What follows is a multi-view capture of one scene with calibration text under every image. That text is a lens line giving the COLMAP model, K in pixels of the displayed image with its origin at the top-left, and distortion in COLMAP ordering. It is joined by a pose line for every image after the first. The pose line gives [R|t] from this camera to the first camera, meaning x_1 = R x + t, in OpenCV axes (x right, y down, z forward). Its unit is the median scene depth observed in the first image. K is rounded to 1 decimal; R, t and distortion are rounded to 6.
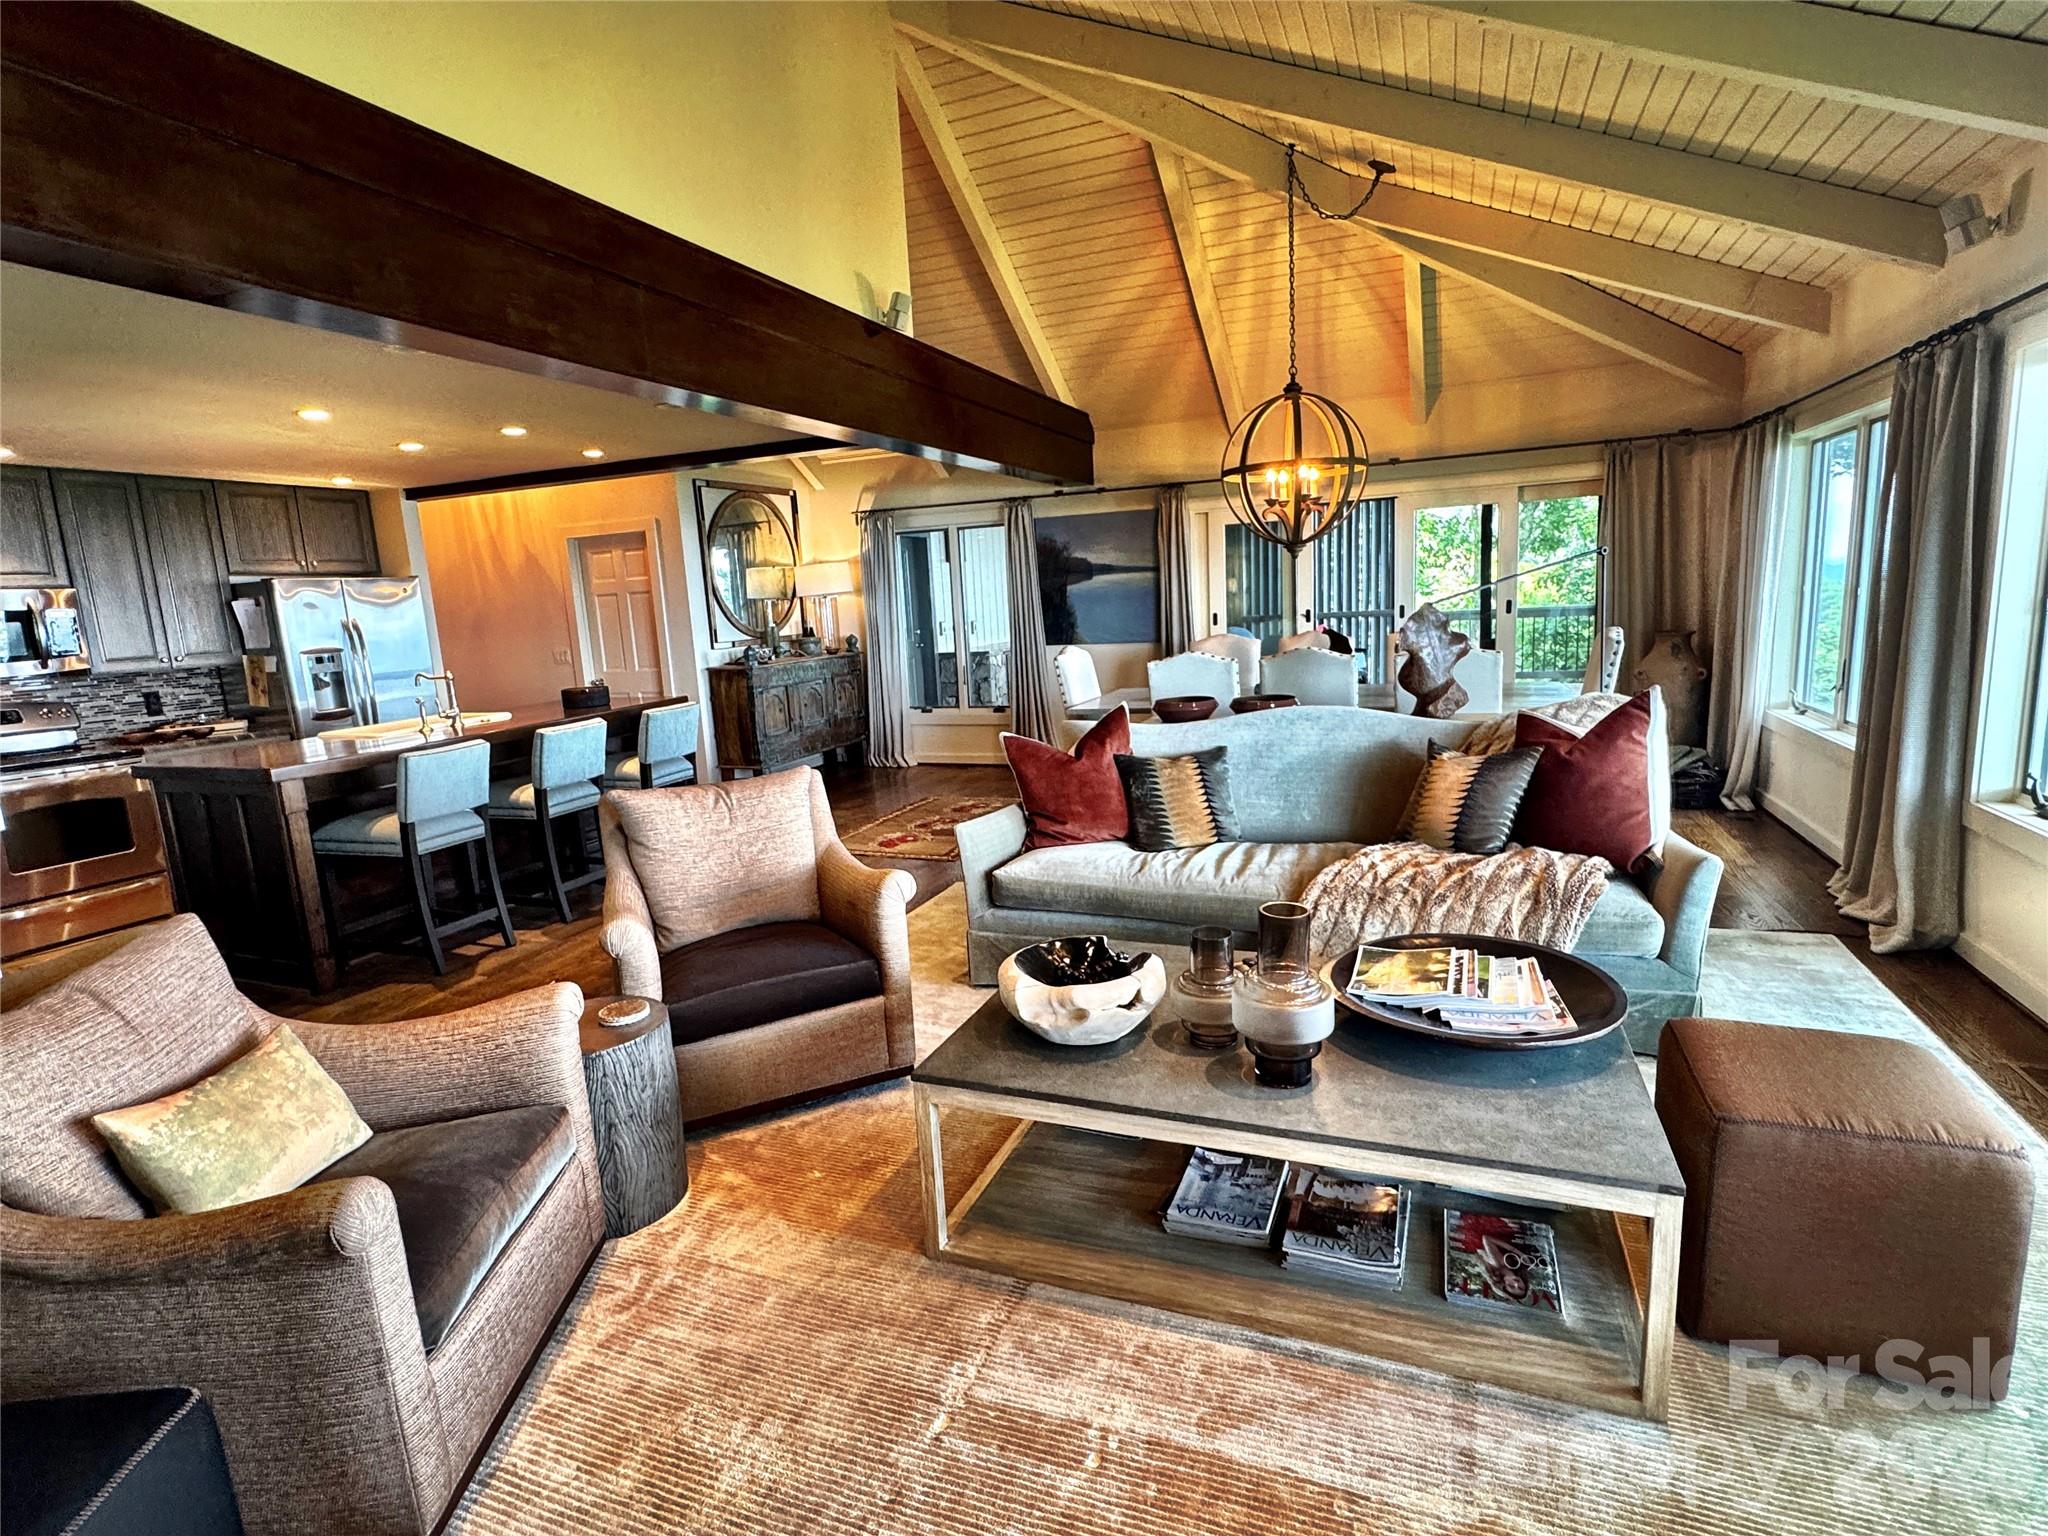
lens RADIAL K [[1012.3, 0, 1024.0], [0, 1012.3, 768.0], [0, 0, 1]] dist [0.000484, 0.001614]
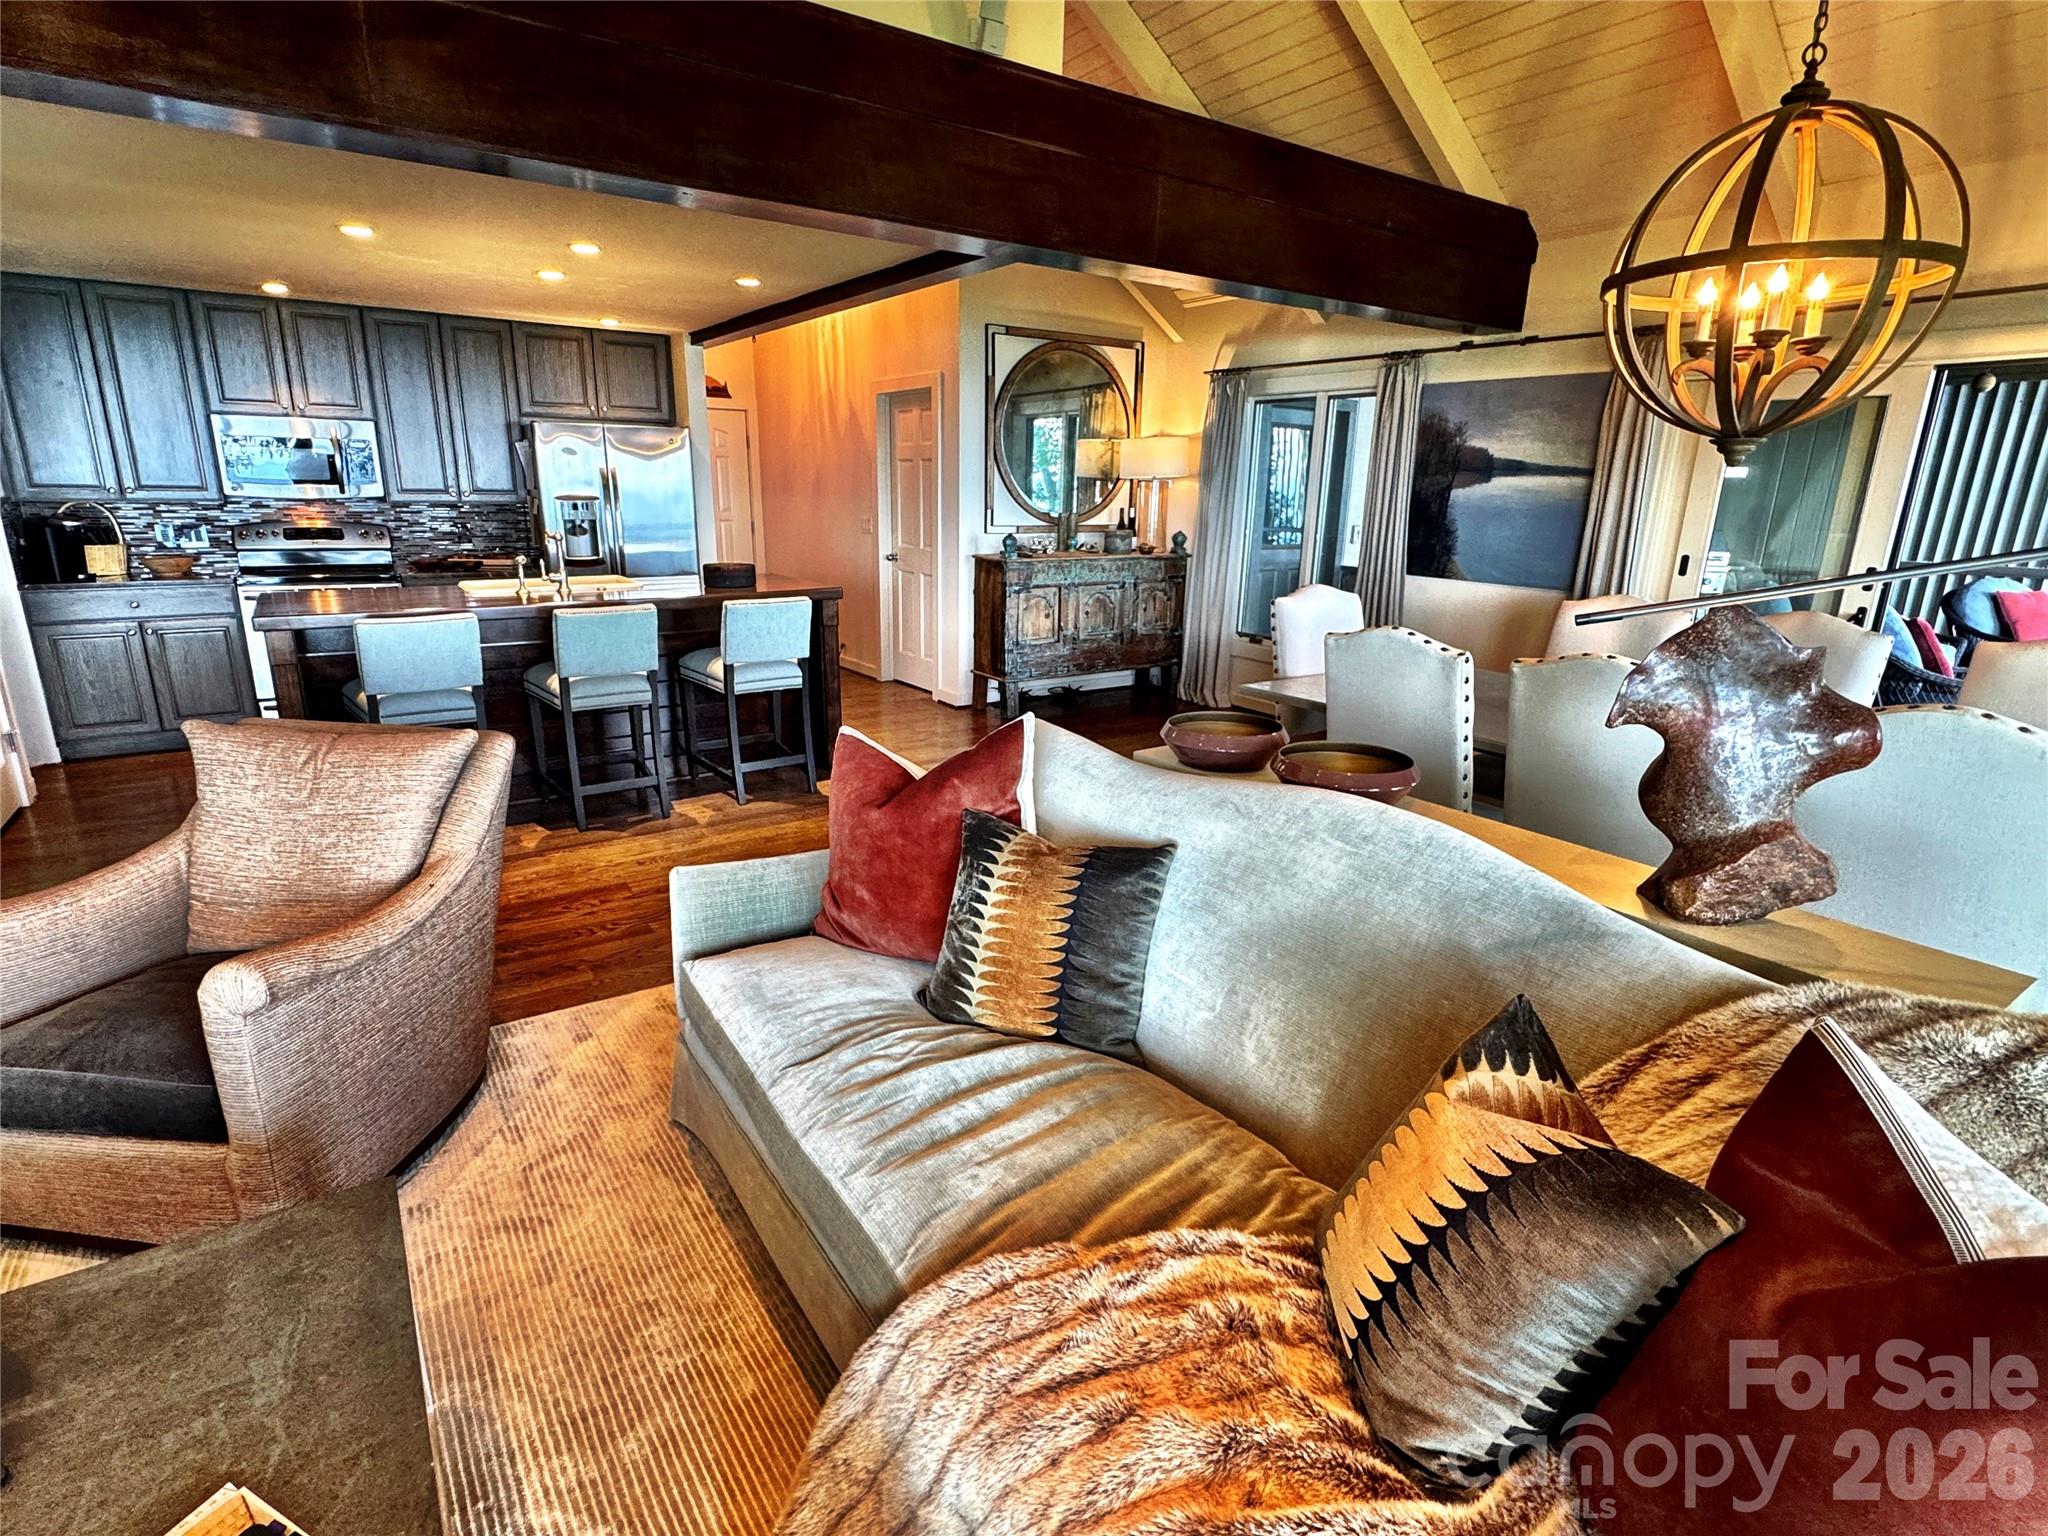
lens RADIAL K [[1012.3, 0, 1024.0], [0, 1012.3, 768.0], [0, 0, 1]] dist [0.000484, 0.001614]
pose [[0.834259, 0.216519, -0.507081, 0.227071], [-0.157885, 0.974969, 0.156548, -0.073443], [0.528284, -0.050541, 0.847562, 0.331429]]
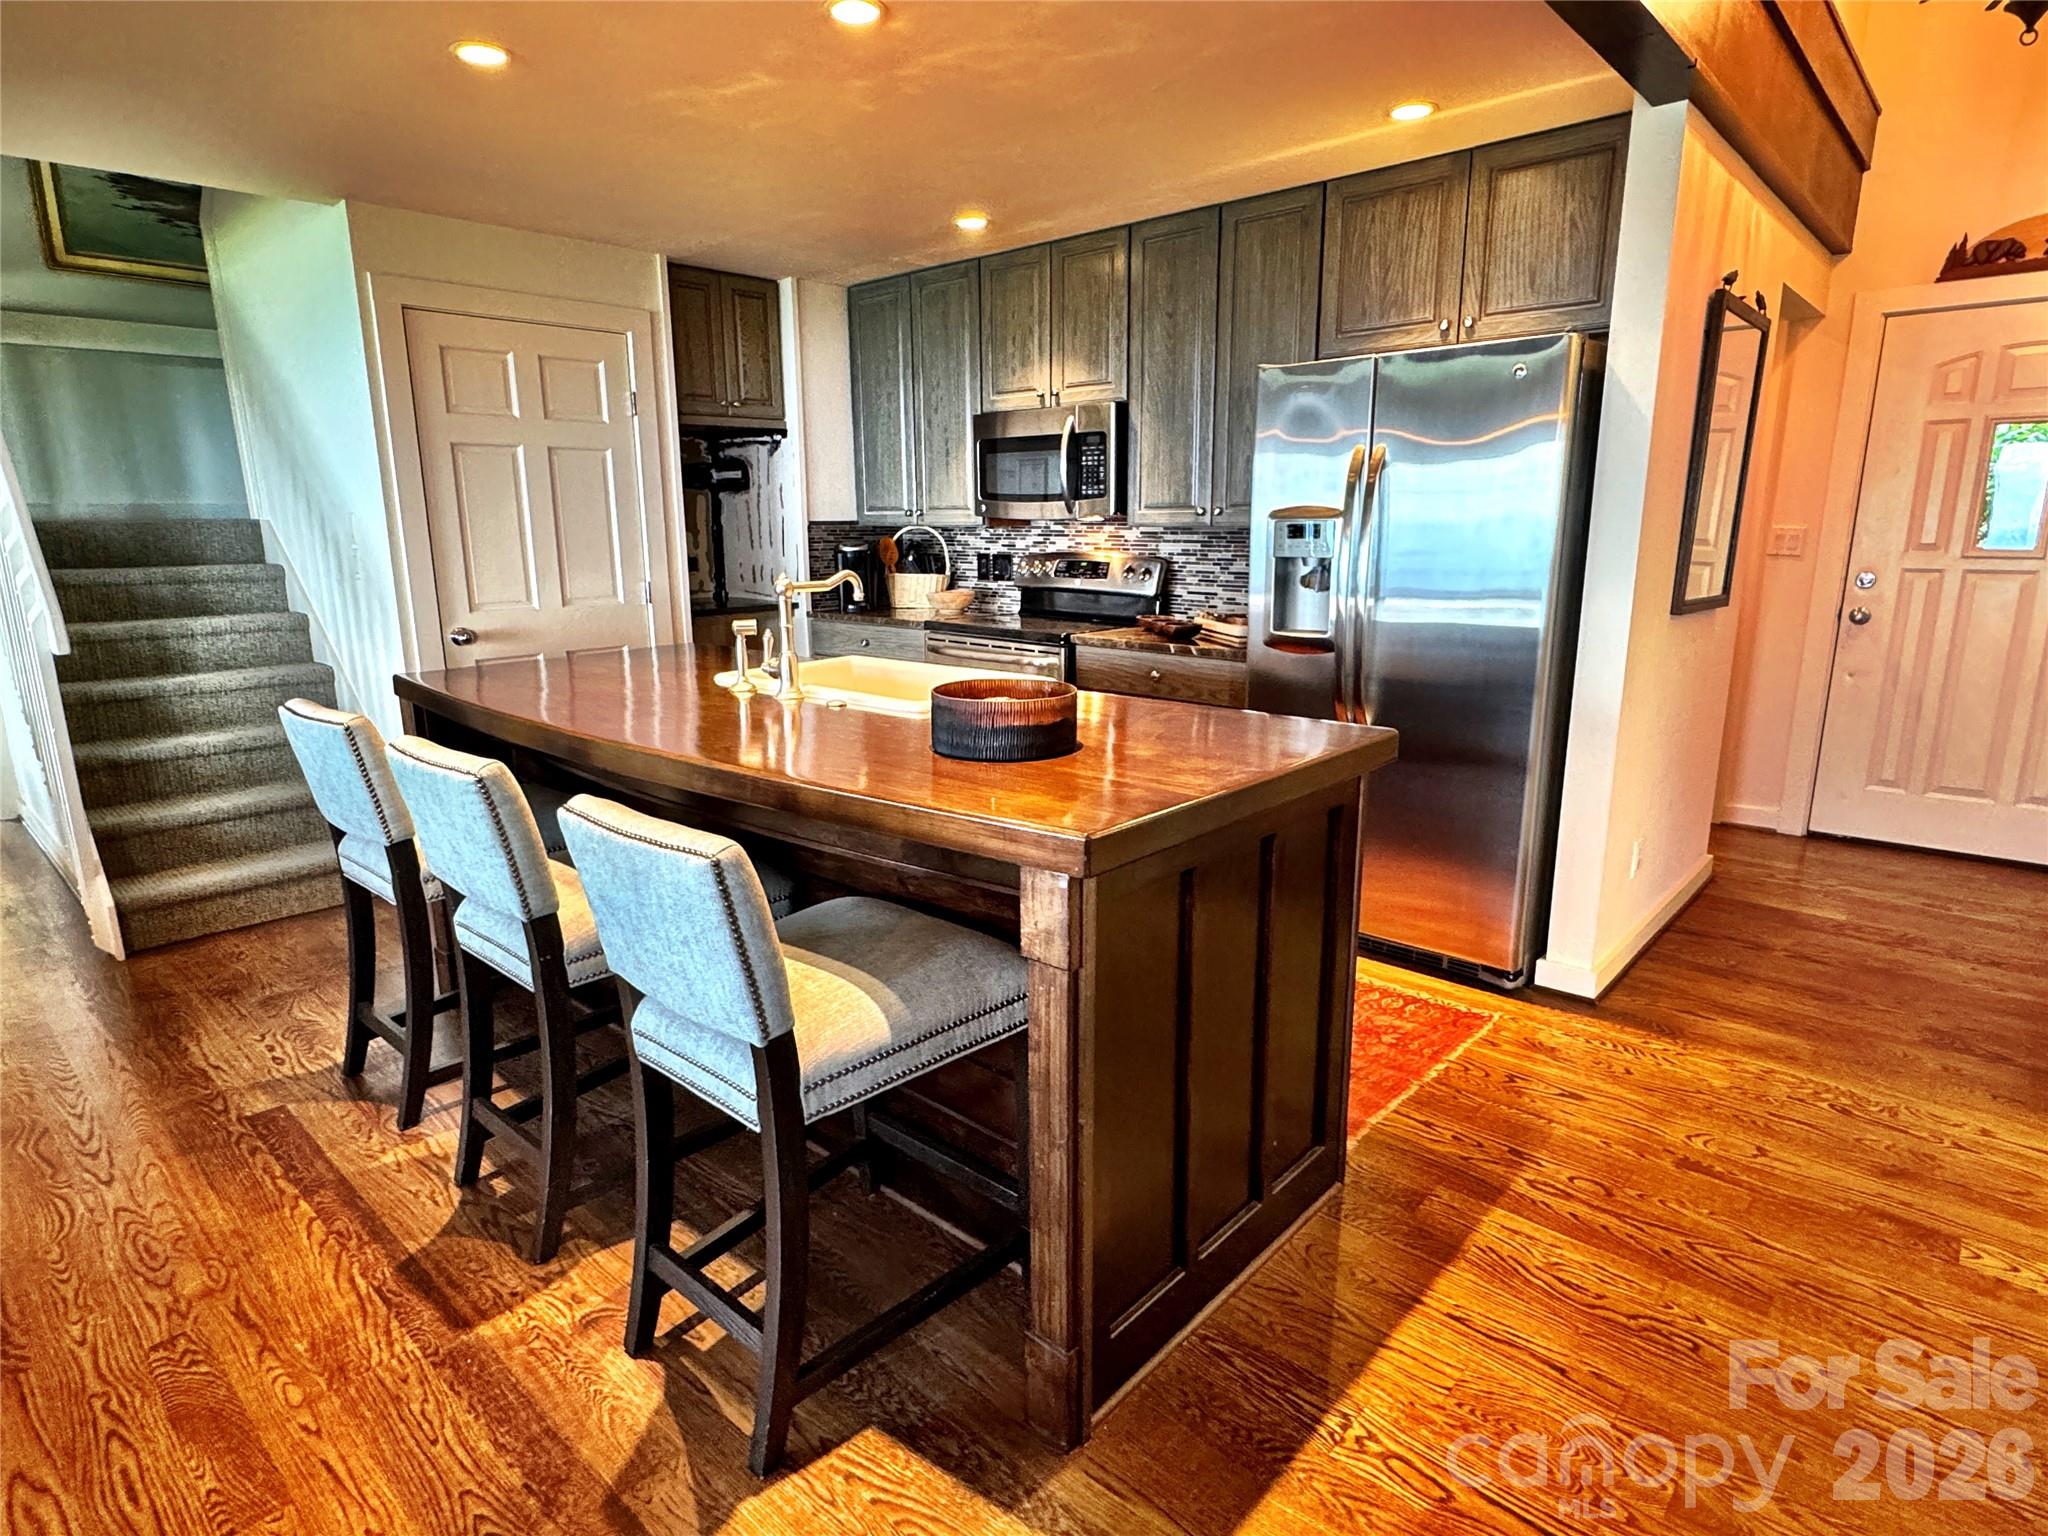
lens RADIAL K [[1111.1, 0, 1019.9], [0, 1111.1, 763.1], [0, 0, 1]] dist [0.001669, 0.000892]
pose [[-0.355175, 0.265681, -0.896250, -0.114717], [-0.128233, 0.935851, 0.328237, -0.146498], [0.925963, 0.231510, -0.298322, 0.961956]]
